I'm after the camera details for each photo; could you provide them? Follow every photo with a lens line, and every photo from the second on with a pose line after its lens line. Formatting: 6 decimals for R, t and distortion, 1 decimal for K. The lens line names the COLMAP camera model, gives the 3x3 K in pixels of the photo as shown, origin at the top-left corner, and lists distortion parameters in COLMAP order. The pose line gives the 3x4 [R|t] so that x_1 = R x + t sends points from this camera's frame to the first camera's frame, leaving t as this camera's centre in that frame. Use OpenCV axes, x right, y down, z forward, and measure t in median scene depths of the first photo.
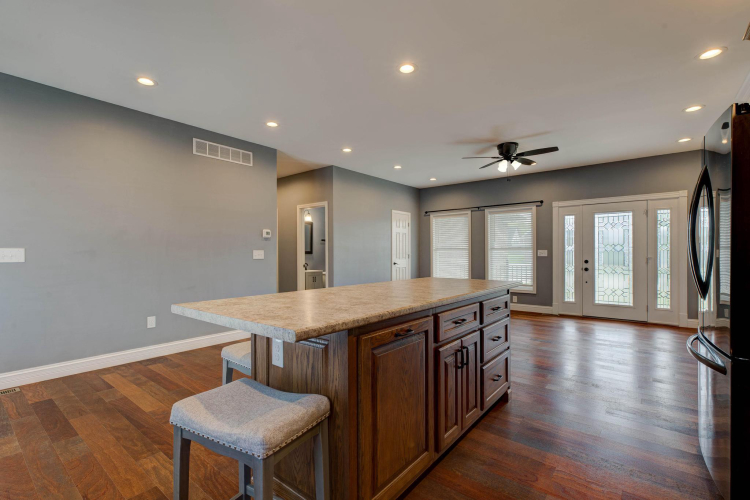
lens RADIAL K [[340.9, 0, 372.6], [0, 340.9, 252.6], [0, 0, 1]] dist [0.000261, -0.000363]
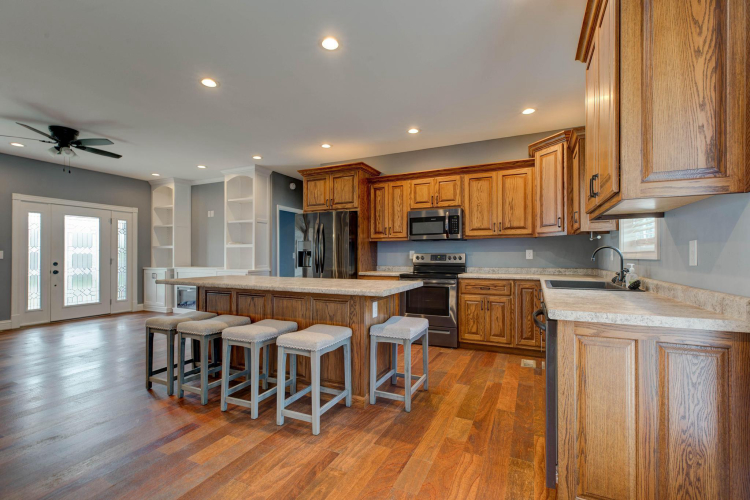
lens RADIAL K [[340.9, 0, 370.9], [0, 340.9, 256.2], [0, 0, 1]] dist [0.000261, -0.000363]
pose [[-0.219985, 0.000852, 0.975503, -0.508834], [-0.003487, 0.999993, -0.001660, 0.003237], [-0.975497, -0.003767, -0.219981, 0.356227]]
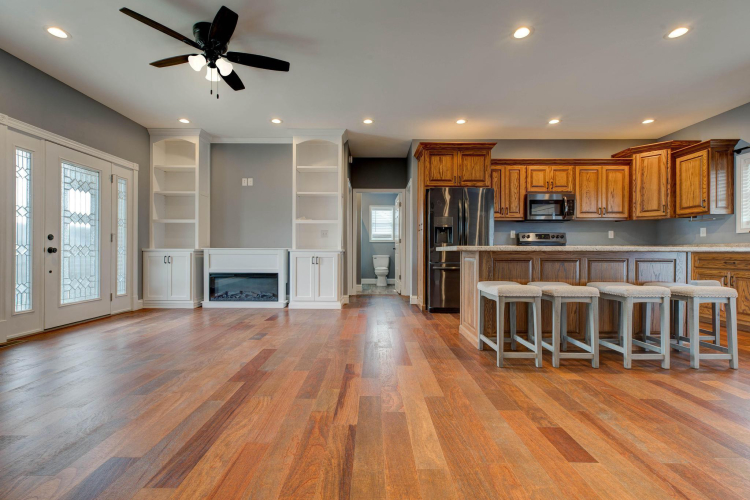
lens RADIAL K [[340.9, 0, 377.3], [0, 340.9, 253.0], [0, 0, 1]] dist [0.000261, -0.000363]
pose [[-0.620623, -0.002165, 0.784106, -0.198612], [-0.005496, 0.999984, -0.001590, 0.052573], [-0.784090, -0.005296, -0.620624, 0.941920]]
